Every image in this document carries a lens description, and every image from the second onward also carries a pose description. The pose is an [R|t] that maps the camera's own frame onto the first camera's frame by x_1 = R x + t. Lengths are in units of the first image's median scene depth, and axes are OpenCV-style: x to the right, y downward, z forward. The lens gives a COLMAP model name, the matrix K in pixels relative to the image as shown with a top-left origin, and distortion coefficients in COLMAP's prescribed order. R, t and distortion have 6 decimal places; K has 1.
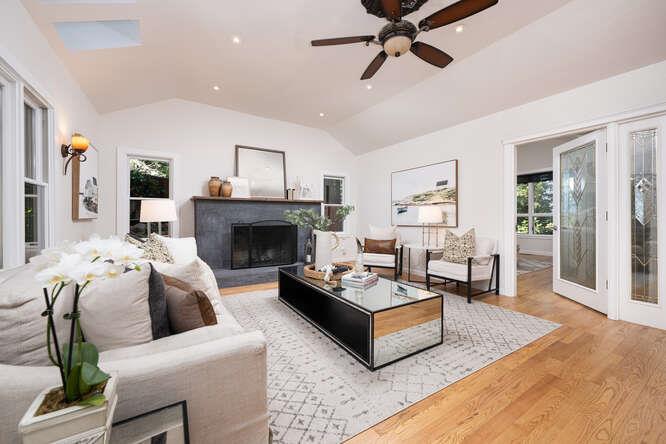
lens RADIAL K [[268.0, 0, 335.9], [0, 268.0, 218.3], [0, 0, 1]] dist [0.000815, 0.000053]
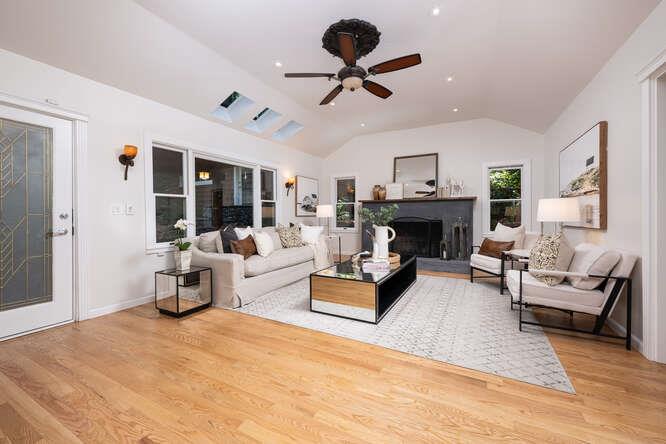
lens RADIAL K [[268.0, 0, 335.4], [0, 268.0, 218.6], [0, 0, 1]] dist [0.000815, 0.000053]
pose [[0.491826, 0.011673, -0.870616, 0.671657], [0.001608, 0.999896, 0.014316, -0.003041], [0.870692, -0.008441, 0.491756, 0.145150]]
